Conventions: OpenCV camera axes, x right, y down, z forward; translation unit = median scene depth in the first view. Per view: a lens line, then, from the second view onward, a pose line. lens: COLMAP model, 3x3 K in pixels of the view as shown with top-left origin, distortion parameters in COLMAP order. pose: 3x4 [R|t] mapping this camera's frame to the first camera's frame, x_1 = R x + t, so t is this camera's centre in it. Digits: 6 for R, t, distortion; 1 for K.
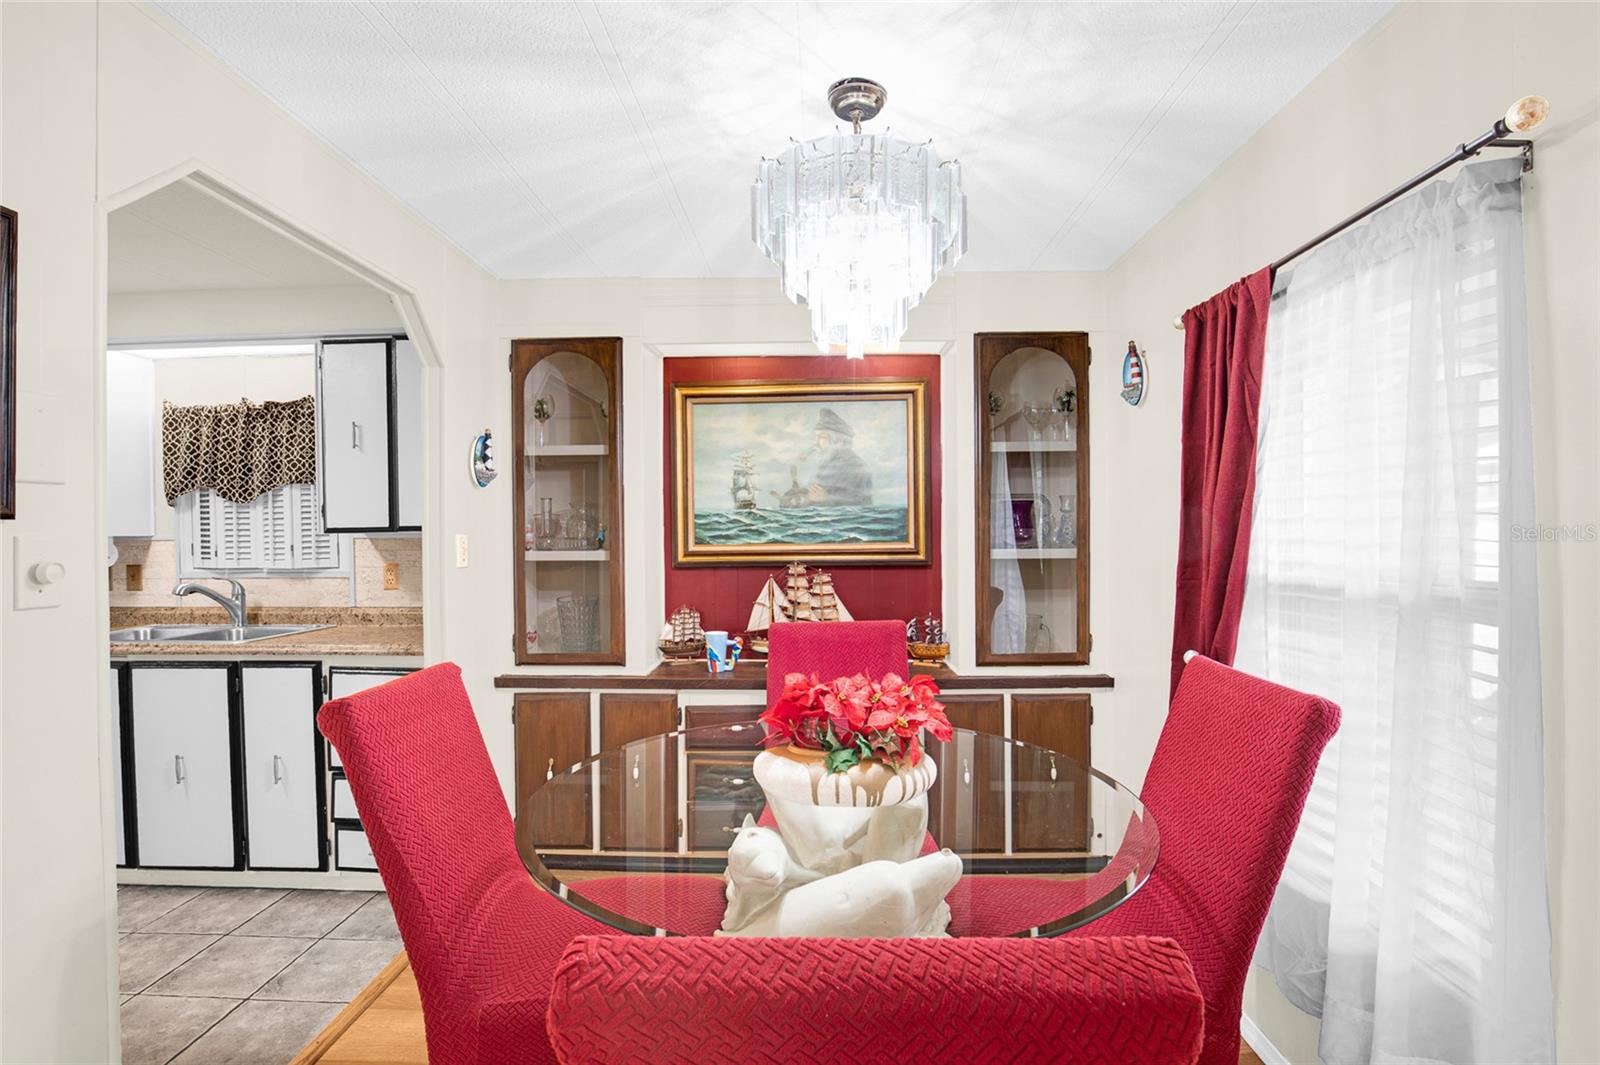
lens RADIAL K [[637.7, 0, 797.2], [0, 637.7, 571.4], [0, 0, 1]] dist [-0.000311, -0.000008]
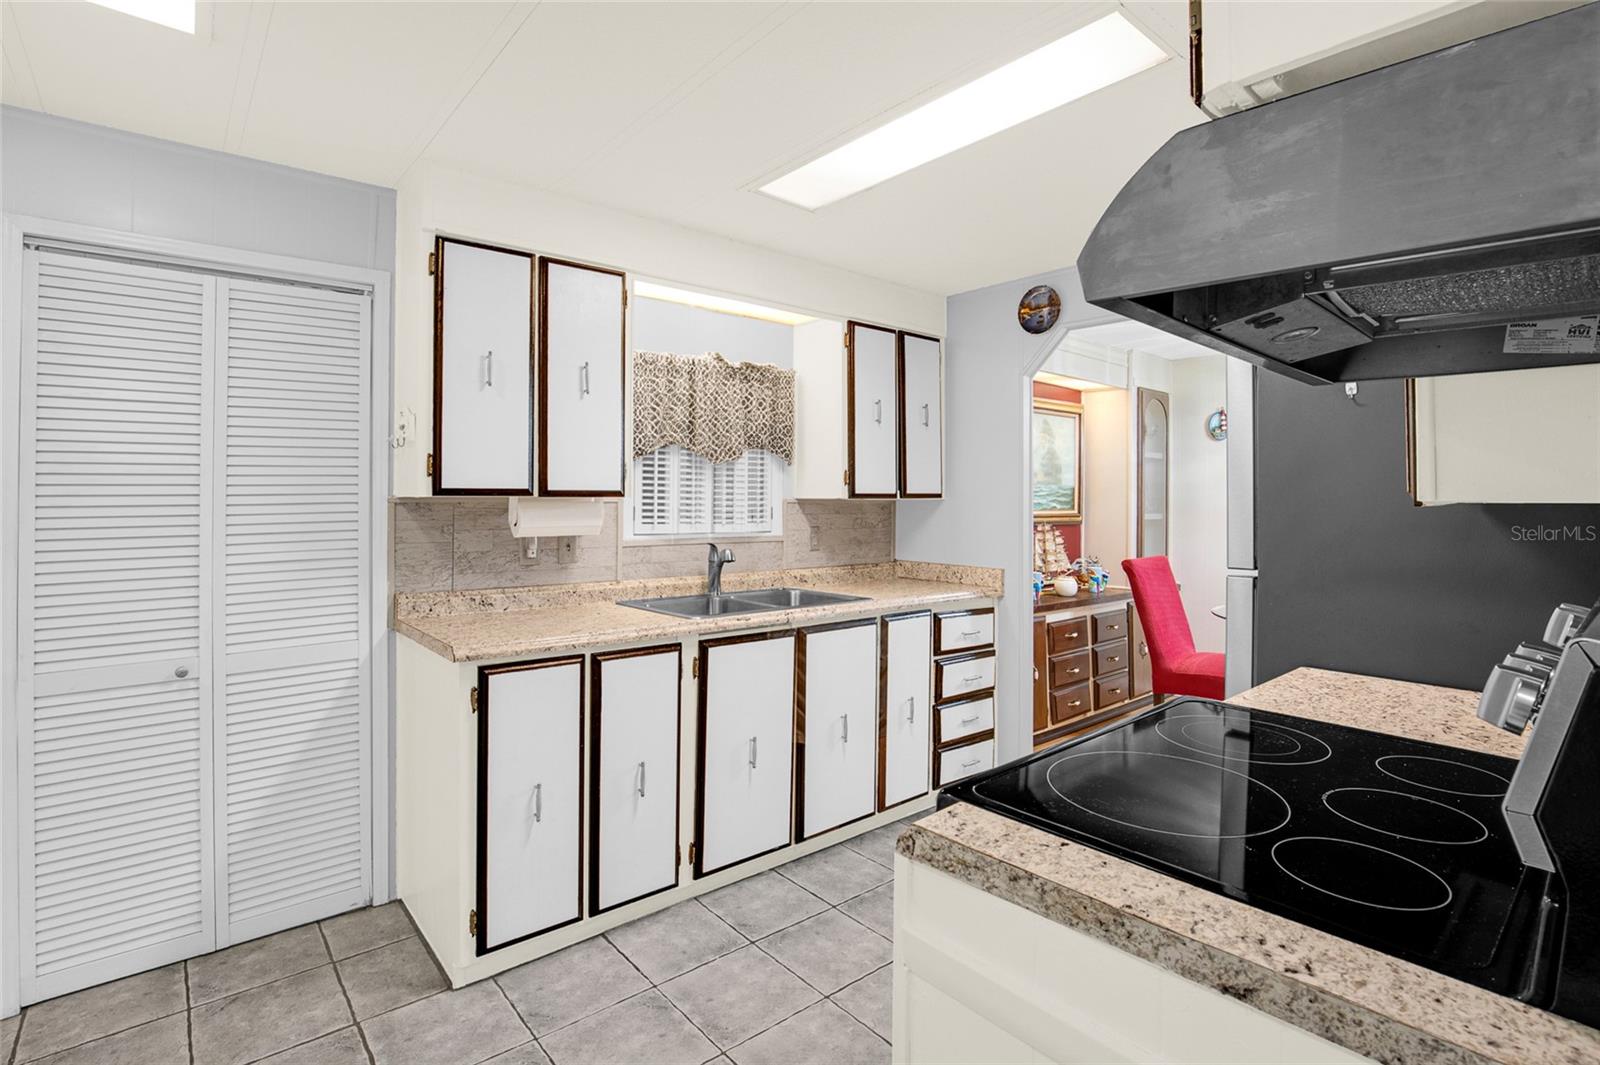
lens RADIAL K [[751.4, 0, 812.2], [0, 751.4, 527.0], [0, 0, 1]] dist [0.000764, 0.000089]
pose [[0.713957, -0.010358, 0.700113, -1.564457], [0.028276, 0.999501, -0.014049, 0.004393], [-0.699618, 0.029827, 0.713894, 0.140923]]
